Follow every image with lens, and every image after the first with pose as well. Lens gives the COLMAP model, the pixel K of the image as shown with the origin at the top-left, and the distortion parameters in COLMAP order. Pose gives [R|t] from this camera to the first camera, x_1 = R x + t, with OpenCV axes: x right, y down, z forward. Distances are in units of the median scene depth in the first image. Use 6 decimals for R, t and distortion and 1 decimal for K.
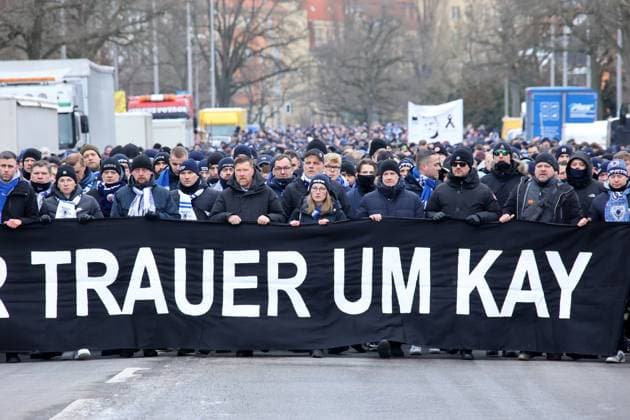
lens RADIAL K [[1544.4, 0, 315.0], [0, 1544.4, 210.0], [0, 0, 1]] dist [0.047276, -0.408013]
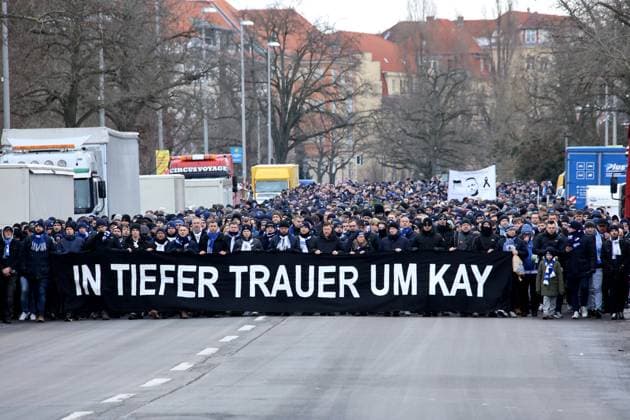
lens RADIAL K [[1544.4, 0, 315.0], [0, 1544.4, 210.0], [0, 0, 1]] dist [0.047276, -0.408013]
pose [[0.999066, -0.008473, -0.042375, 0.026055], [0.006994, 0.999365, -0.034941, 0.023859], [0.042644, 0.034612, 0.998491, -1.112369]]
